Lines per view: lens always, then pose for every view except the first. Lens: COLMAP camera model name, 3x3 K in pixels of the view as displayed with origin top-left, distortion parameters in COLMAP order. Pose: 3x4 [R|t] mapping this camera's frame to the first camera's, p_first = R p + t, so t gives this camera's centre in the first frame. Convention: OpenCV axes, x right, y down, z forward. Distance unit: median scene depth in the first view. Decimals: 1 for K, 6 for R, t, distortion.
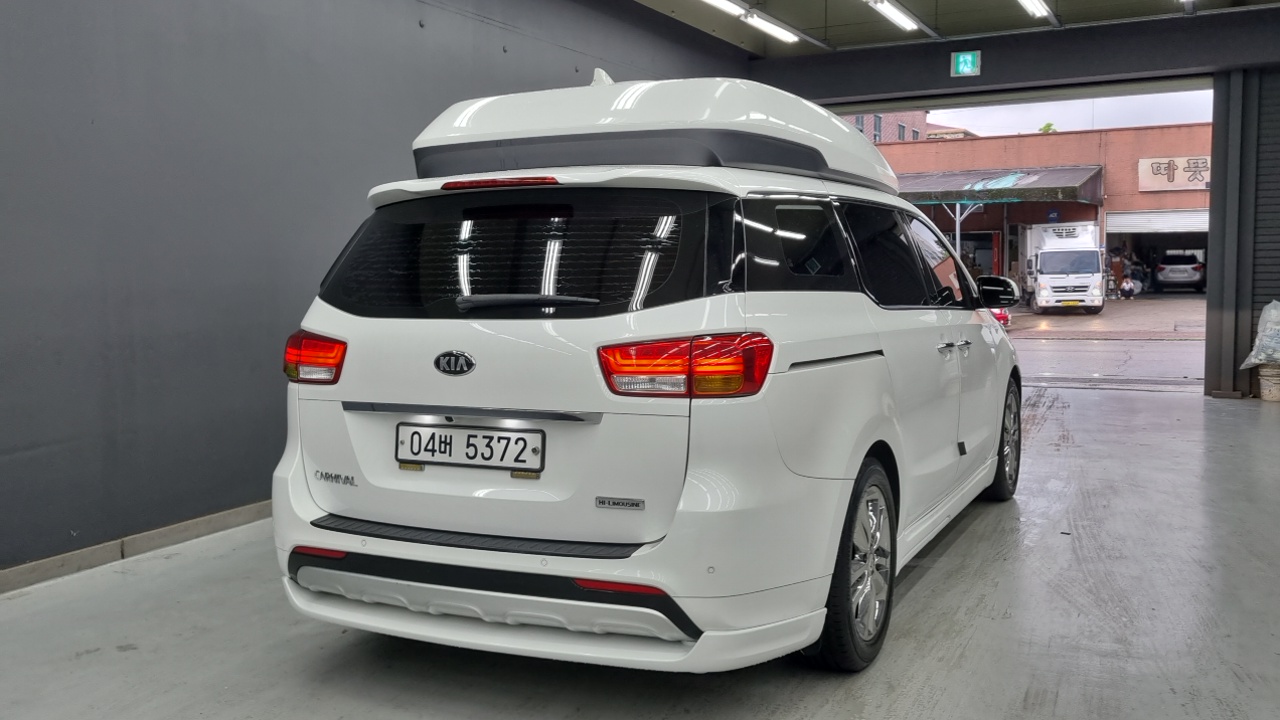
lens RADIAL K [[1072.8, 0, 640.0], [0, 1072.8, 360.0], [0, 0, 1]] dist [0.016459, 0.005204]
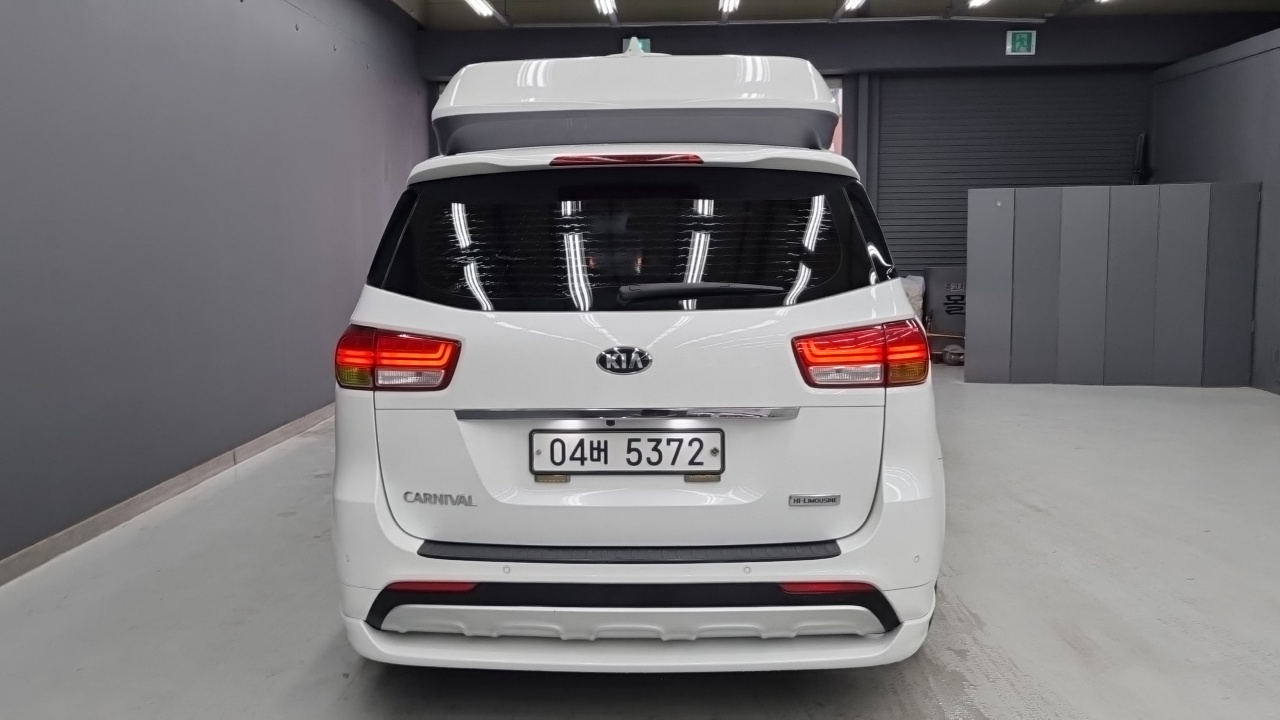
lens RADIAL K [[1072.8, 0, 640.0], [0, 1072.8, 360.0], [0, 0, 1]] dist [0.016459, 0.005204]
pose [[0.929037, -0.037523, 0.368080, -0.477876], [0.029804, 0.999201, 0.026636, -0.020297], [-0.368786, -0.013776, 0.929412, 0.156196]]
